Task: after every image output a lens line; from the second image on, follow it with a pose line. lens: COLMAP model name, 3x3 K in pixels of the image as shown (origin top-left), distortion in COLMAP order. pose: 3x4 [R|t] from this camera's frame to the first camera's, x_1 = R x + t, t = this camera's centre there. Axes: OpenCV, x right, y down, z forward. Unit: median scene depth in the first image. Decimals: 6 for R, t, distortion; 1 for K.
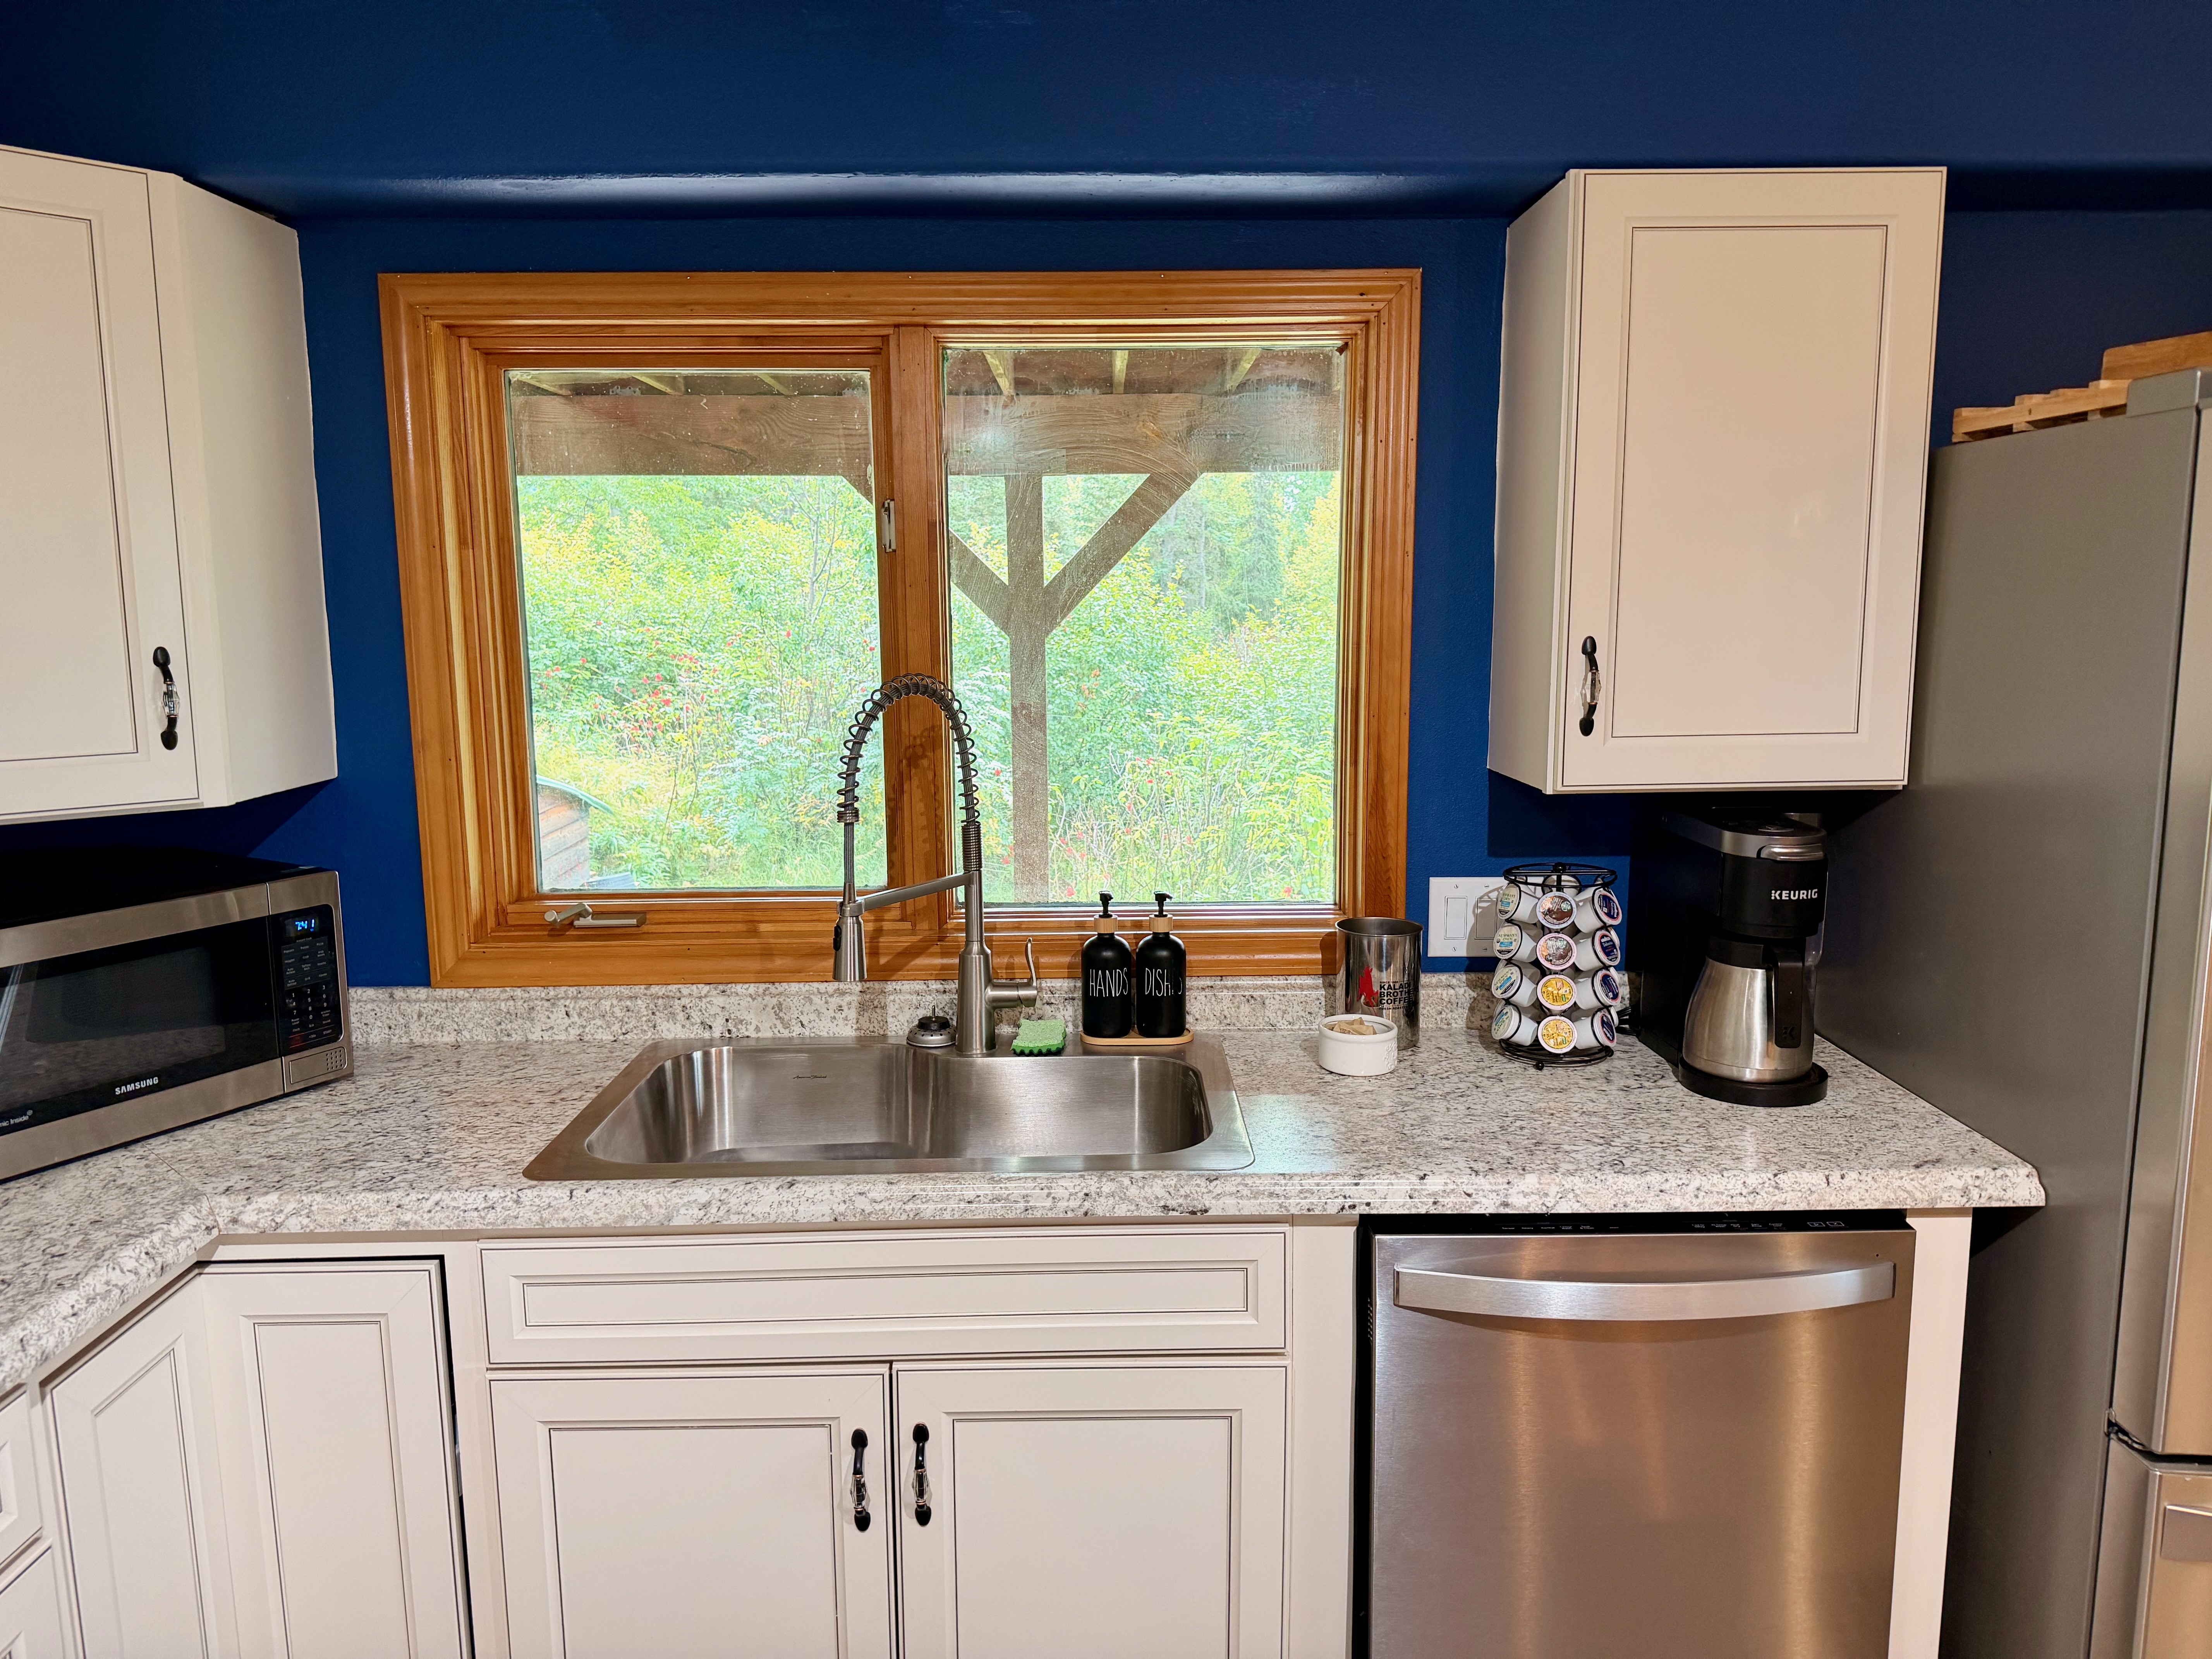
lens RADIAL K [[1552.8, 0, 1111.2], [0, 1552.8, 817.5], [0, 0, 1]] dist [0.035027, -0.051316]
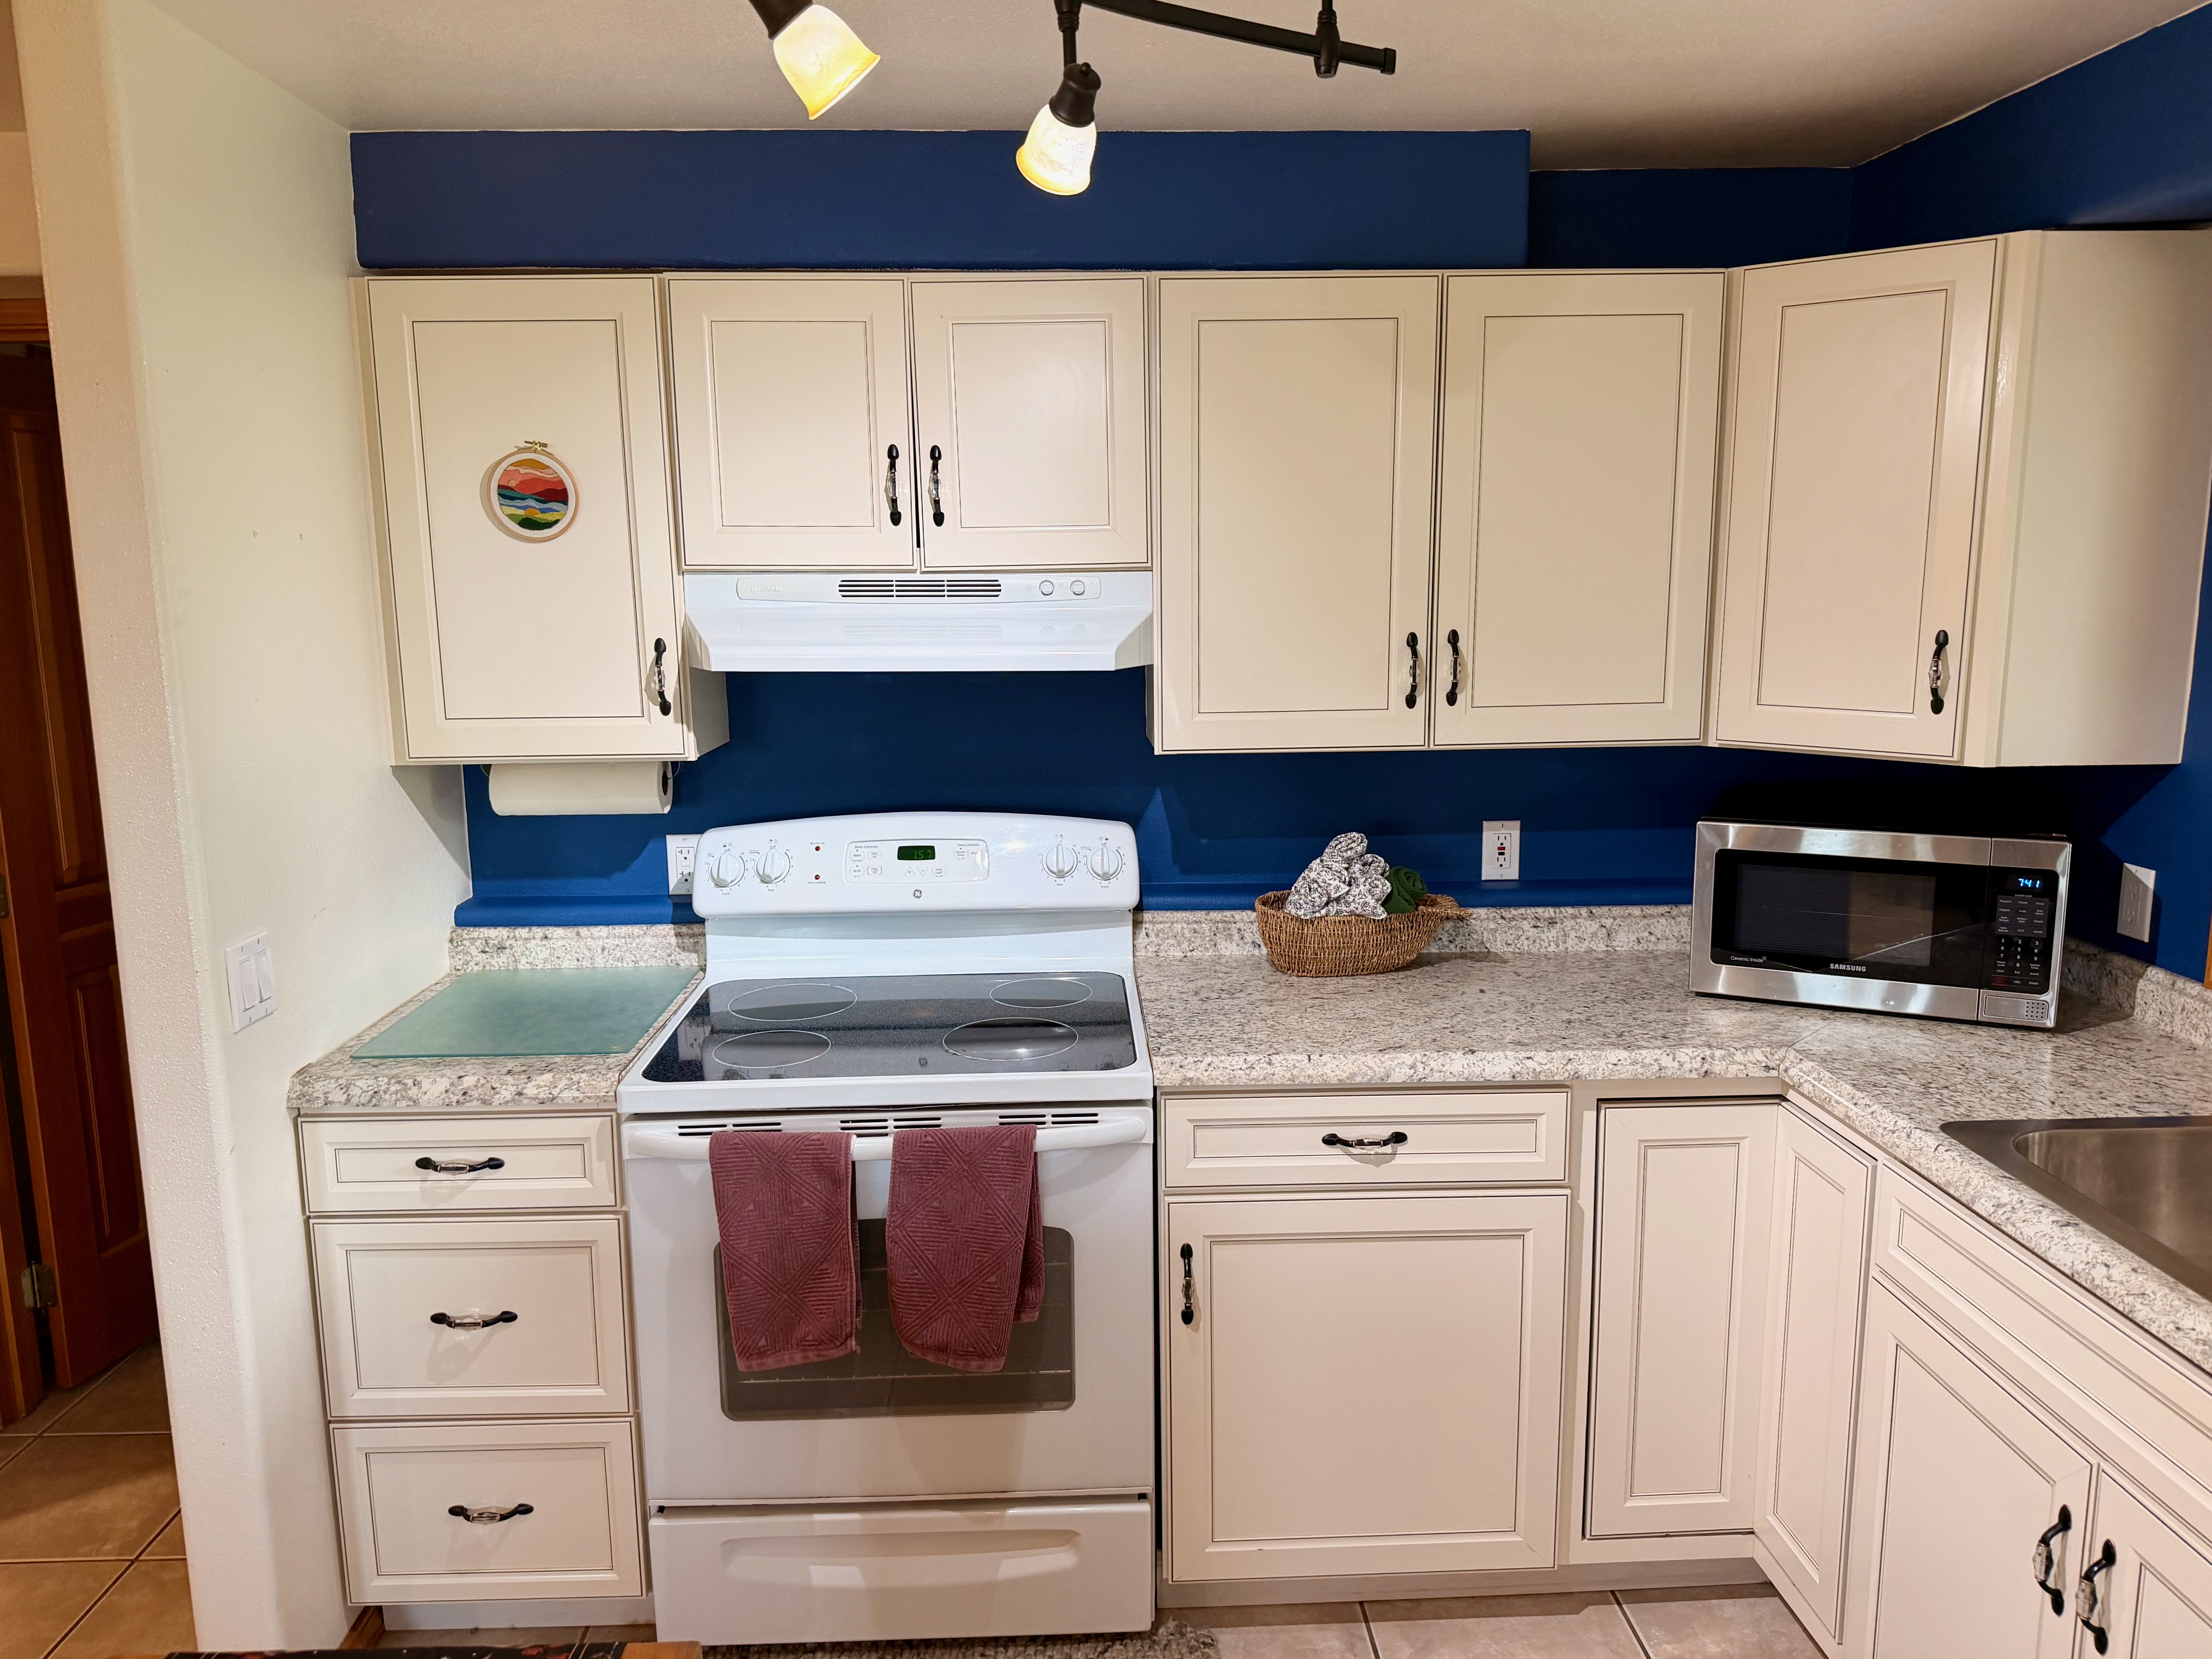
lens RADIAL K [[1663.1, 0, 1145.5], [0, 1663.1, 829.5], [0, 0, 1]] dist [0.148311, -0.334140]
pose [[0.010309, 0.163069, -0.986561, 0.703534], [-0.129227, 0.978557, 0.160395, -0.085860], [0.991561, 0.125837, 0.031161, 0.350478]]
